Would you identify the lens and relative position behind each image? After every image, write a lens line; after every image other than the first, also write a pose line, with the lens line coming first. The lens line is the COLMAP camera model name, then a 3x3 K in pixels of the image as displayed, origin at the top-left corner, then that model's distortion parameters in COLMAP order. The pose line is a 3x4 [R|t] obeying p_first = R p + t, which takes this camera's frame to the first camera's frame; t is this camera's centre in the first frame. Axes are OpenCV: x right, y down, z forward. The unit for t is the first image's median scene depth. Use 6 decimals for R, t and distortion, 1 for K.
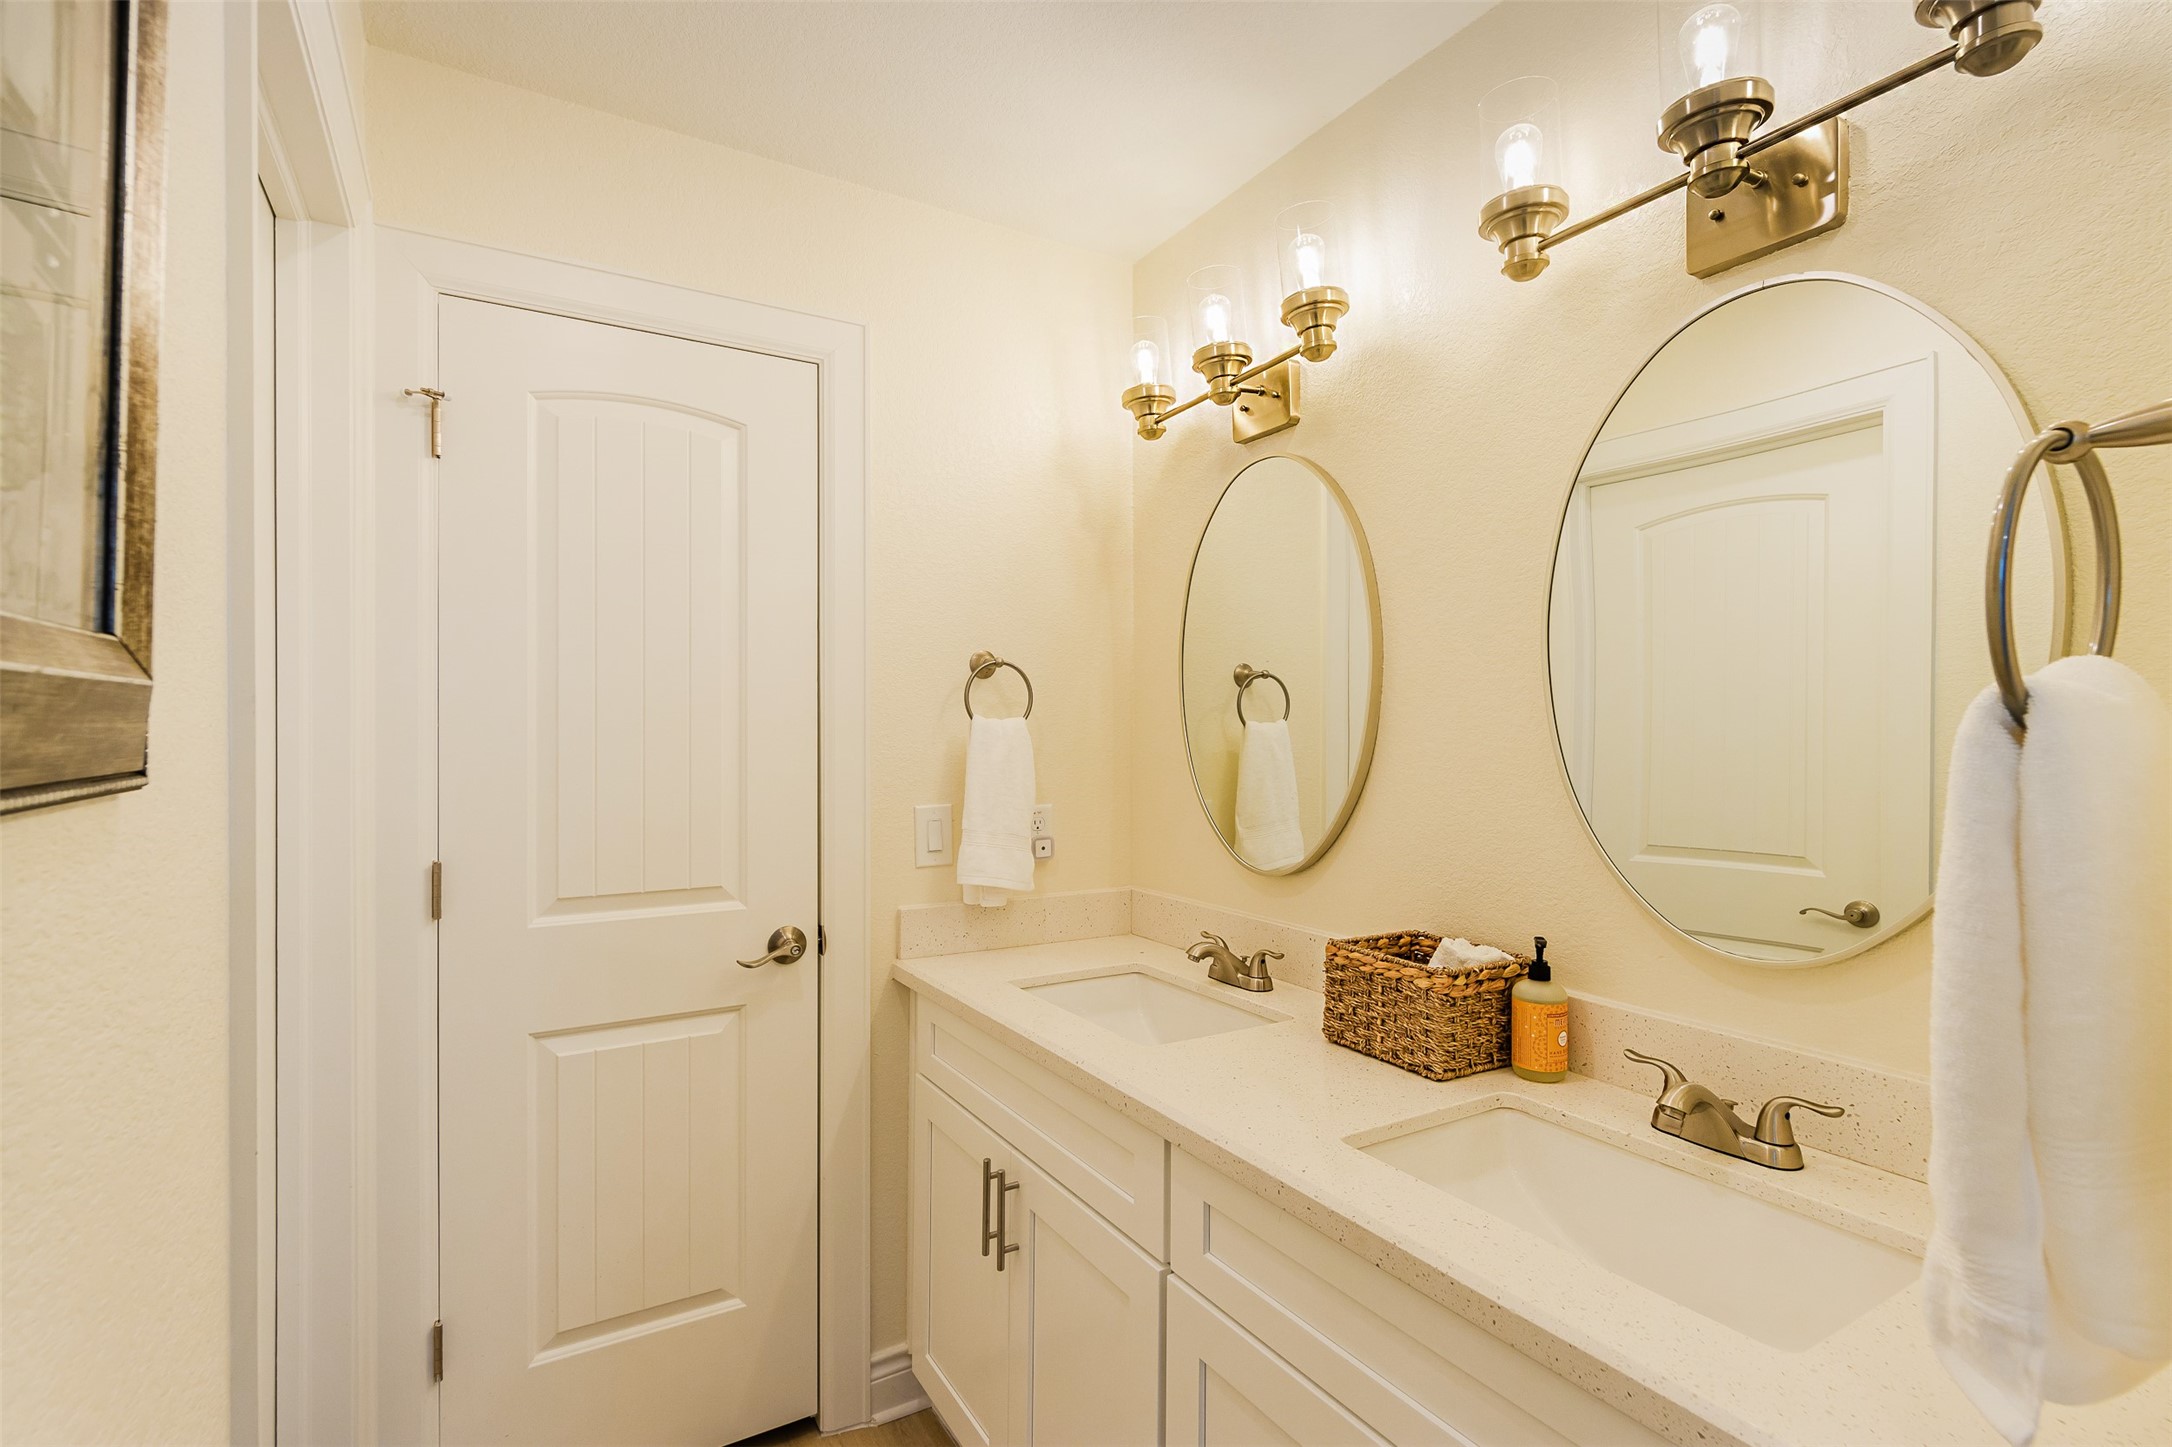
lens RADIAL K [[1011.9, 0, 1088.0], [0, 1011.9, 740.2], [0, 0, 1]] dist [0.003268, 0.000247]
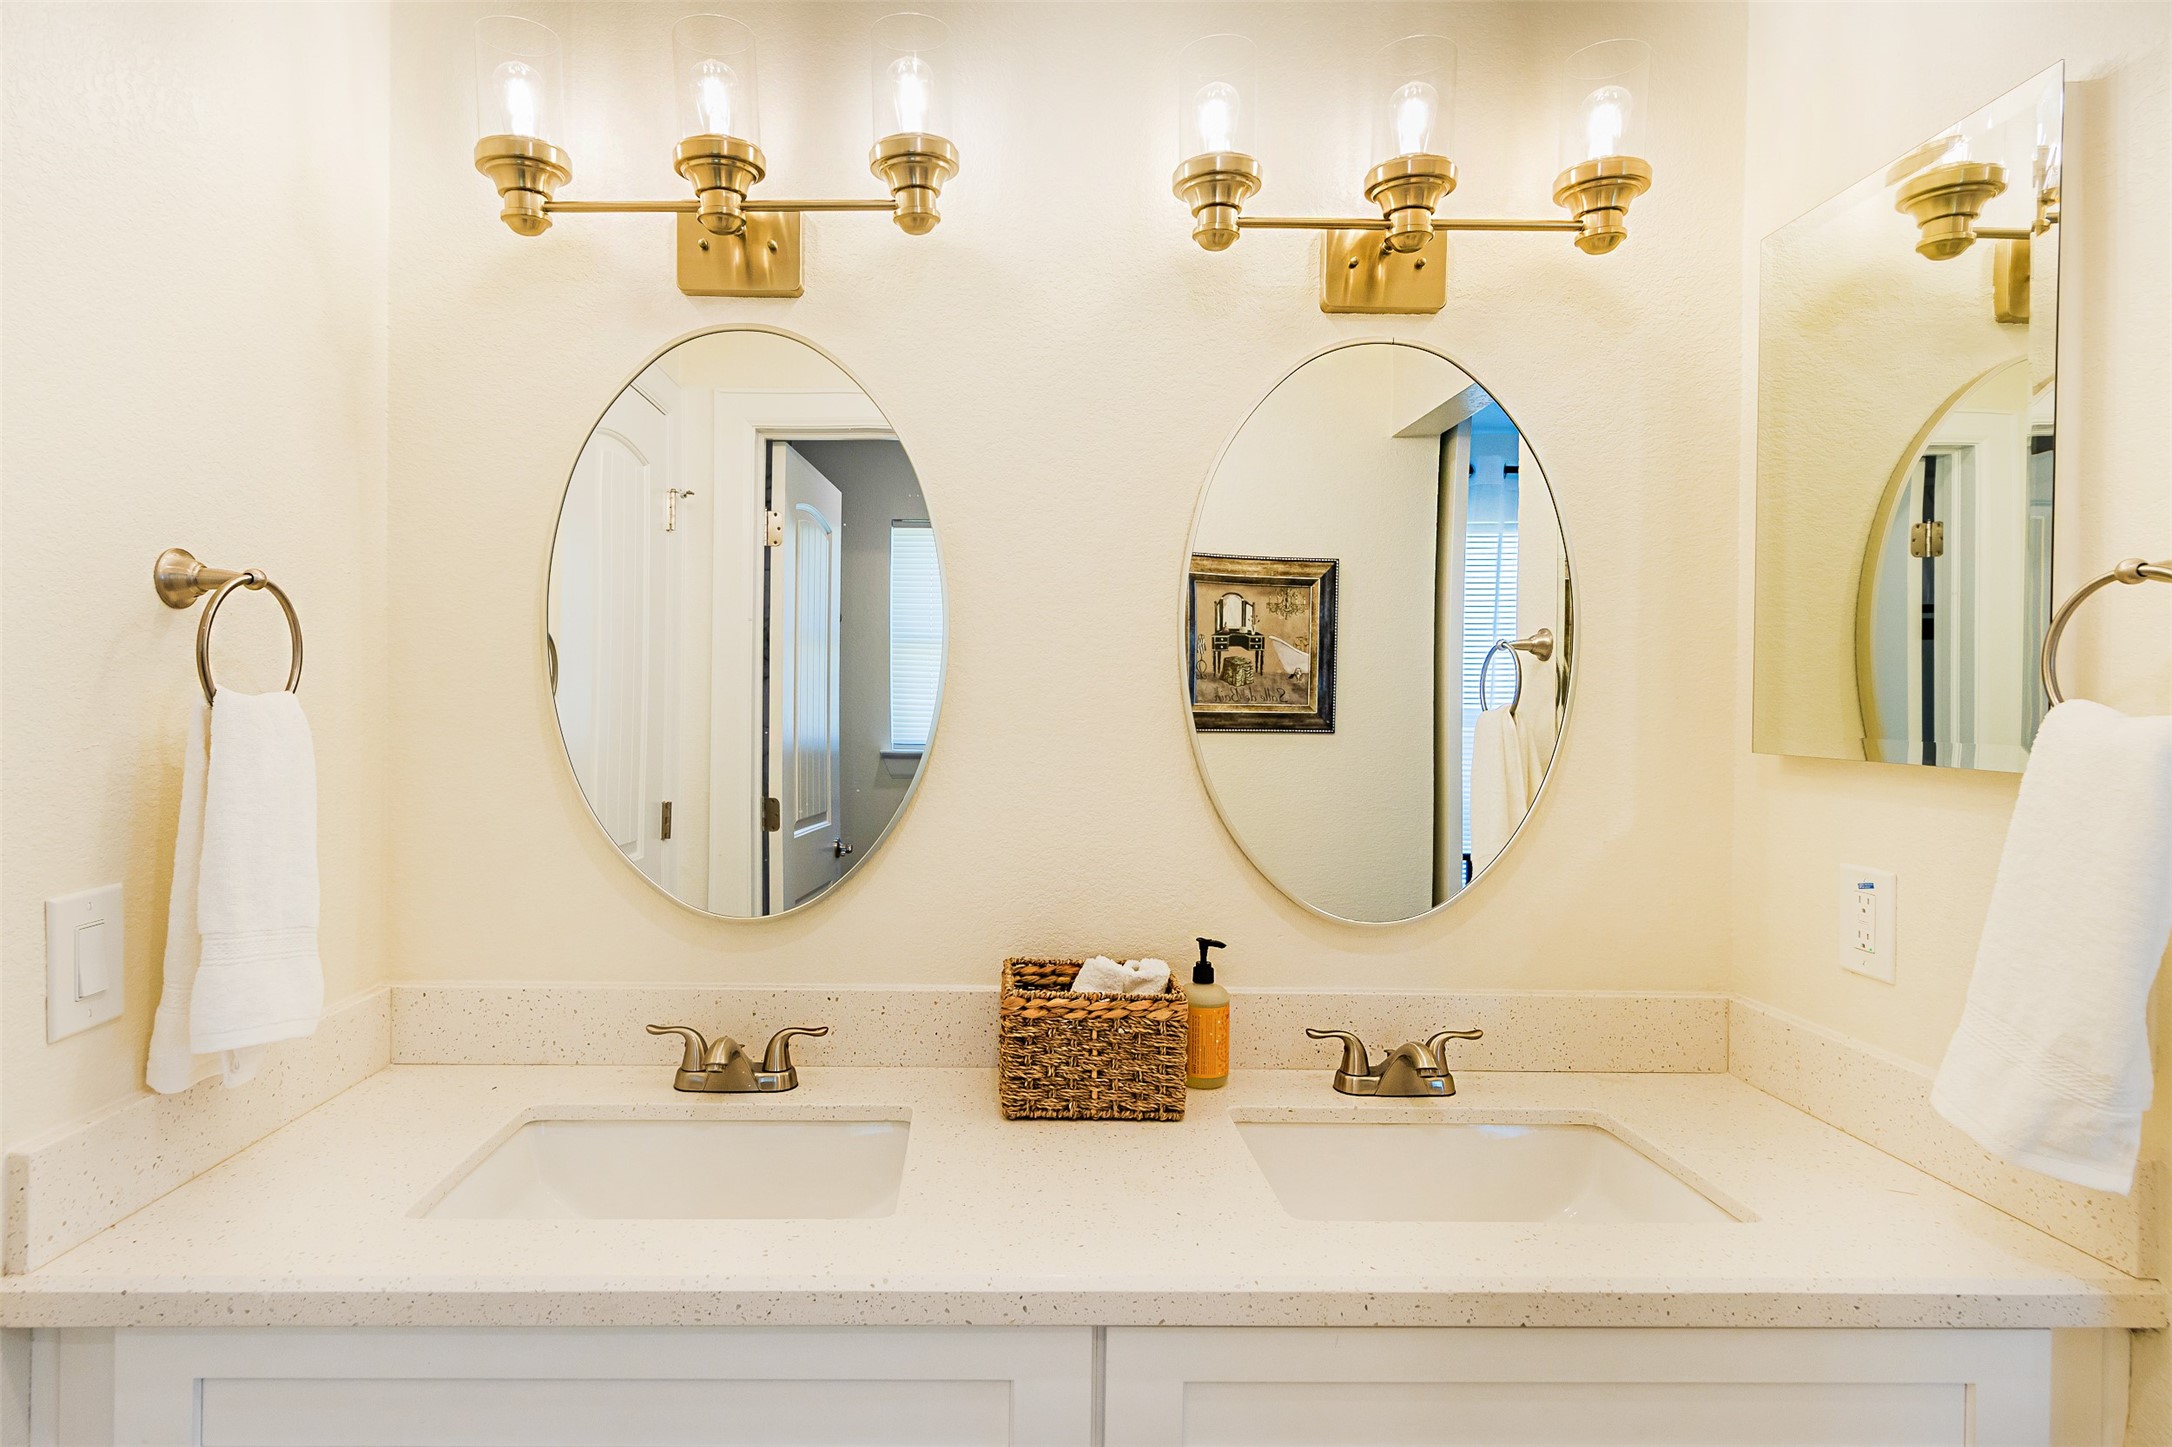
lens RADIAL K [[954.7, 0, 1093.7], [0, 954.7, 747.5], [0, 0, 1]] dist [-0.012428, -0.000627]
pose [[0.506049, -0.022238, 0.862218, -0.277507], [0.004175, 0.999719, 0.023334, -0.006072], [-0.862494, -0.008209, 0.506000, 0.442061]]
